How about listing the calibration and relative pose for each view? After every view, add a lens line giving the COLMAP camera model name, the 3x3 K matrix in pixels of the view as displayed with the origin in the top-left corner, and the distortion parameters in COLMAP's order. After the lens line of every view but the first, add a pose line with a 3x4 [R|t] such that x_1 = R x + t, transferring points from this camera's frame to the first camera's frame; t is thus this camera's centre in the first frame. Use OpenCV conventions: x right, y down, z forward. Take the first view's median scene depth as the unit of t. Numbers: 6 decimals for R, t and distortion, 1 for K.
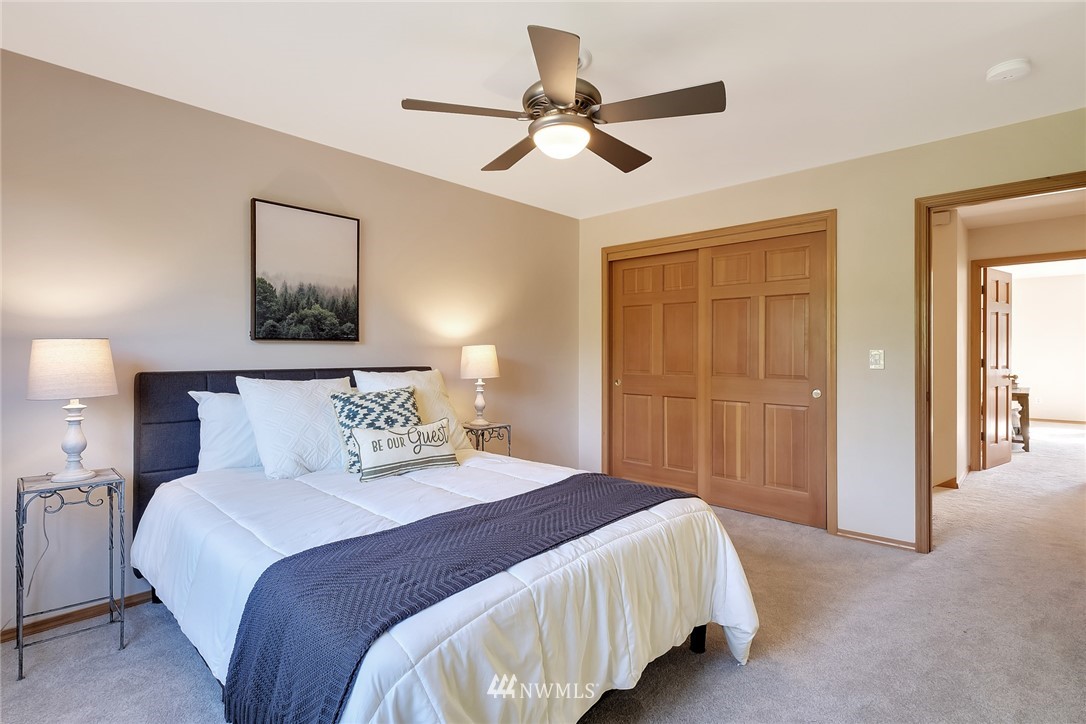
lens RADIAL K [[528.7, 0, 539.8], [0, 528.7, 356.3], [0, 0, 1]] dist [0.000421, 0.001135]
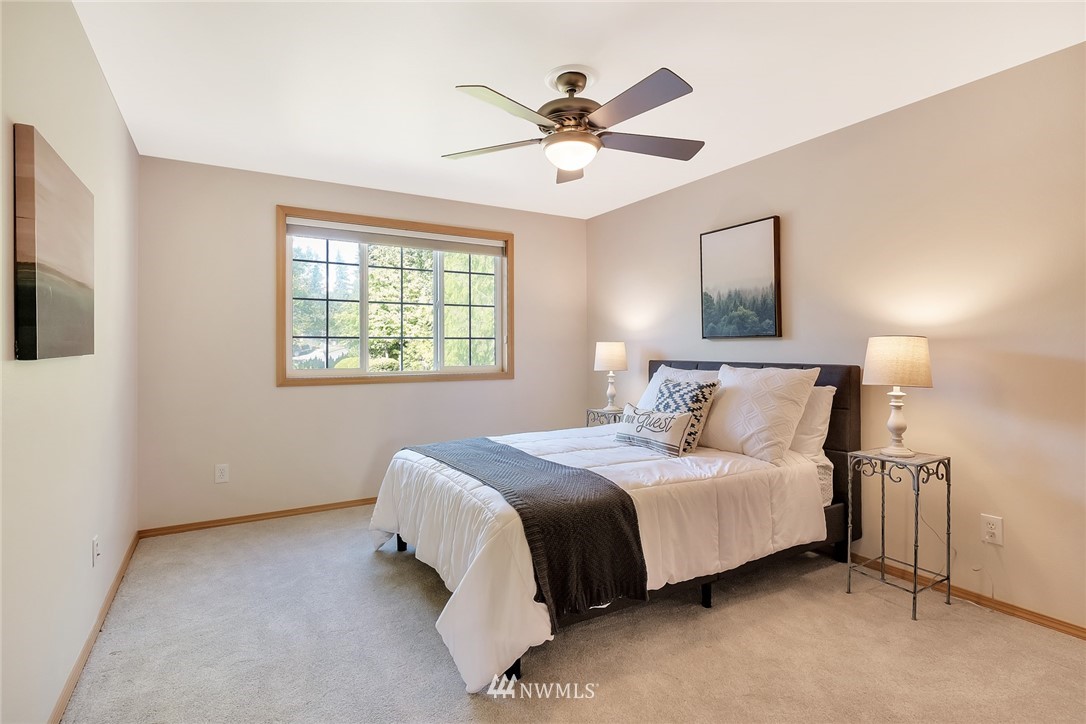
lens RADIAL K [[528.7, 0, 539.2], [0, 528.7, 355.8], [0, 0, 1]] dist [0.000421, 0.001135]
pose [[-0.265930, 0.011804, -0.963920, 0.801282], [-0.005480, 0.999890, 0.013757, -0.004467], [0.963977, 0.008940, -0.265836, 0.892114]]
